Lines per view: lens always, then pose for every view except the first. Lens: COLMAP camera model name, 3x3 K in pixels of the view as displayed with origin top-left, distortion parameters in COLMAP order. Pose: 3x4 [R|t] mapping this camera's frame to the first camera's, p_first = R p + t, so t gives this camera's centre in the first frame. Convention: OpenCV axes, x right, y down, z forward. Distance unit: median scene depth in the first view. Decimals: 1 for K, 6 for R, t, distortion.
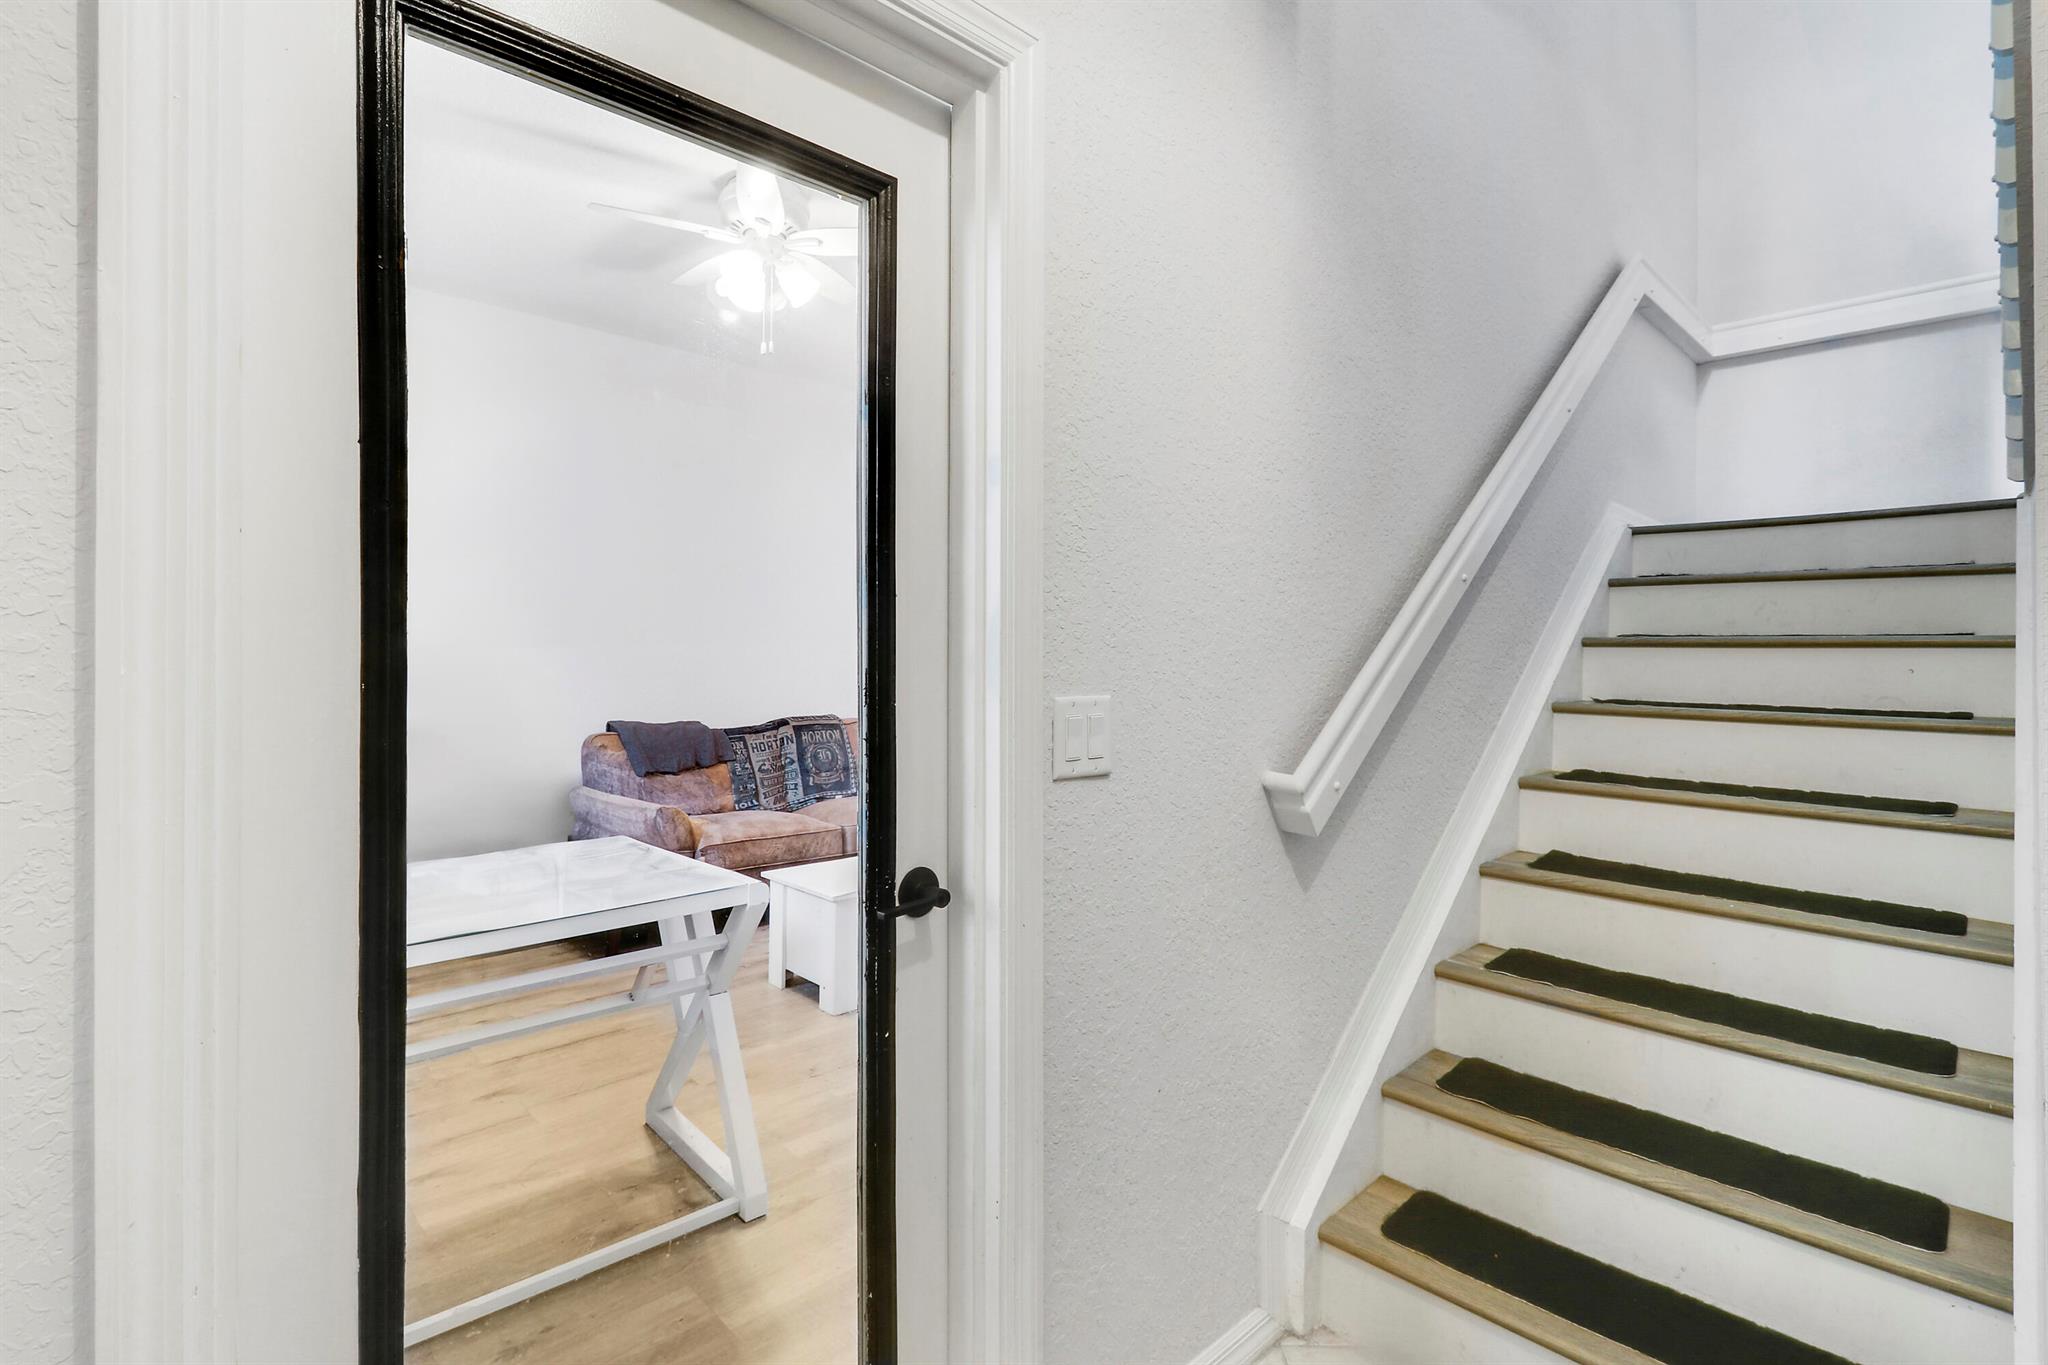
lens RADIAL K [[955.0, 0, 1023.0], [0, 955.0, 645.6], [0, 0, 1]] dist [0.000949, -0.008775]
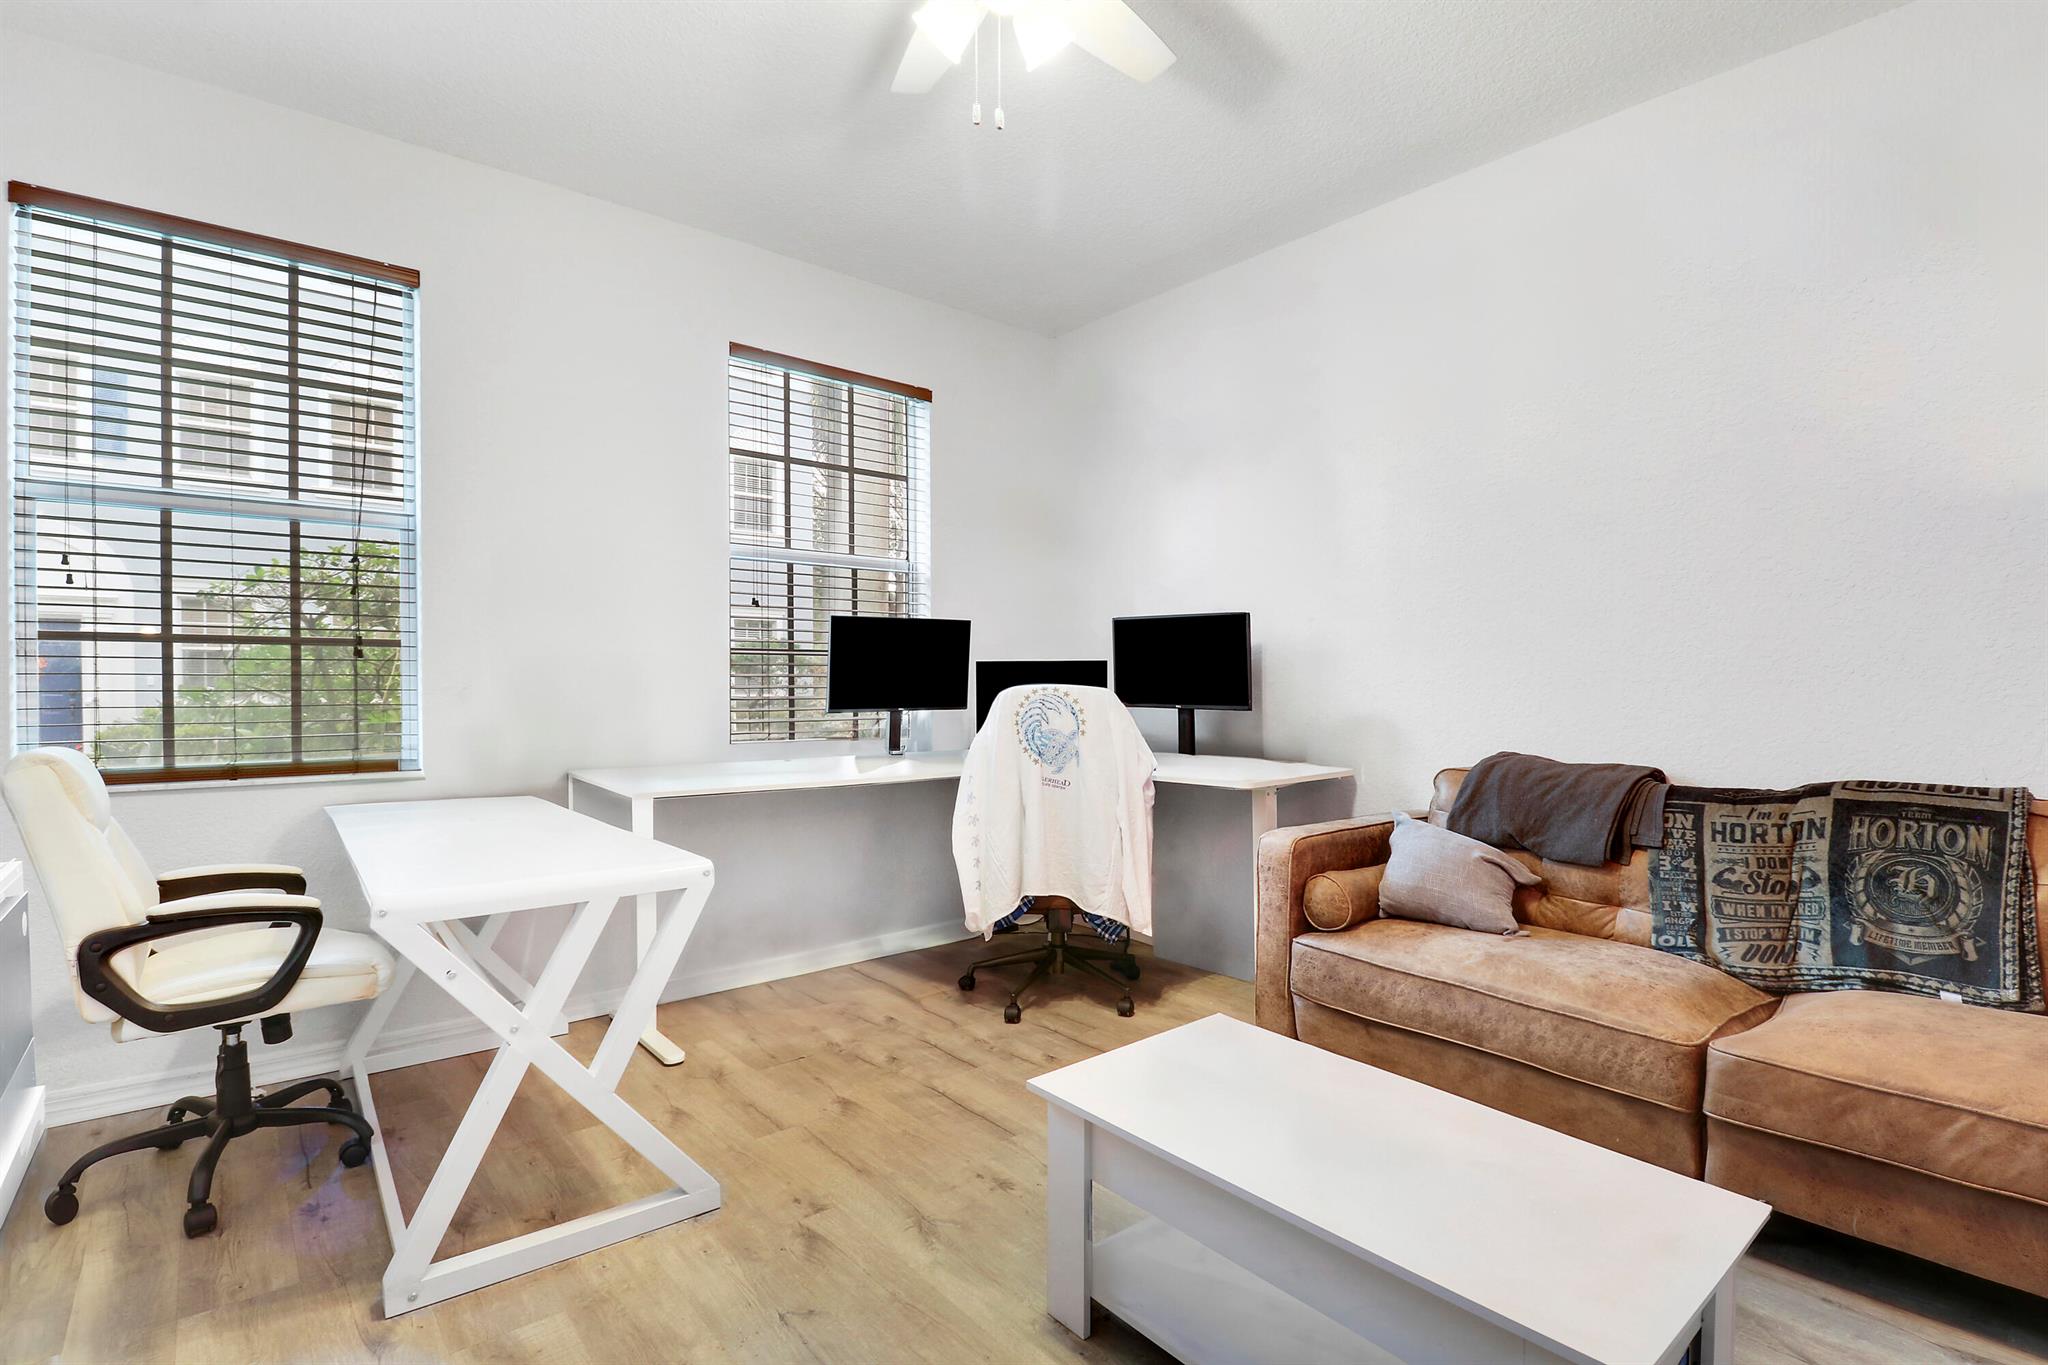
lens RADIAL K [[955.0, 0, 1012.3], [0, 955.0, 679.5], [0, 0, 1]] dist [0.000949, -0.008775]
pose [[-0.037737, -0.001274, -0.999287, 0.214411], [0.008360, 0.999964, -0.001591, 0.027037], [0.999253, -0.008414, -0.037725, 0.654766]]
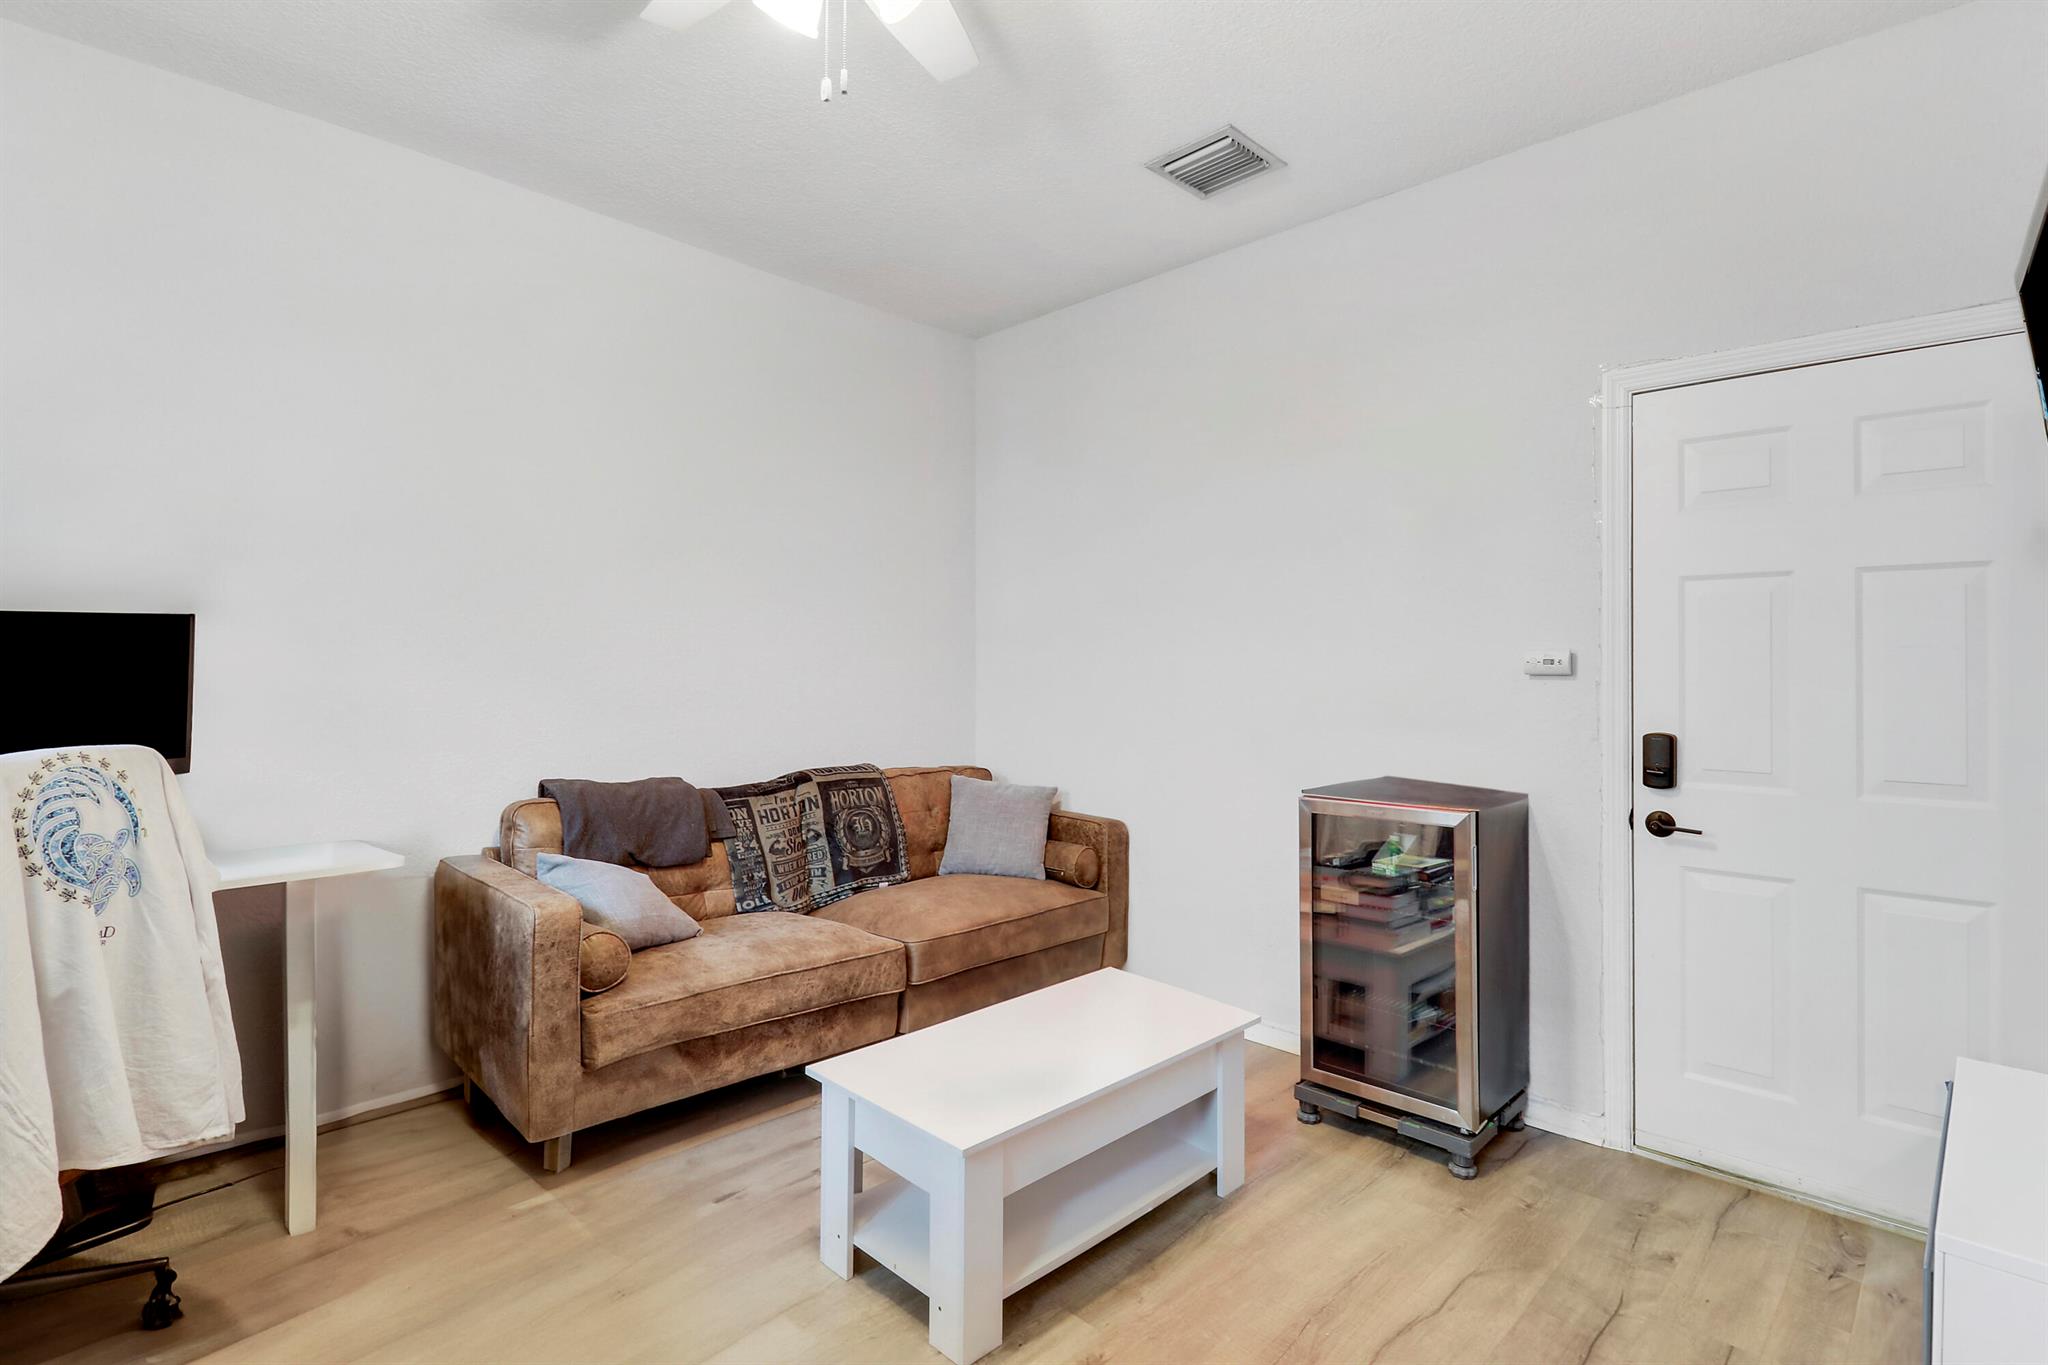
lens RADIAL K [[955.0, 0, 1019.9], [0, 955.0, 684.5], [0, 0, 1]] dist [0.000949, -0.008775]
pose [[0.999334, 0.003019, 0.036367, -0.123769], [-0.003634, 0.999851, 0.016856, 0.001432], [-0.036310, -0.016977, 0.999196, 0.318216]]
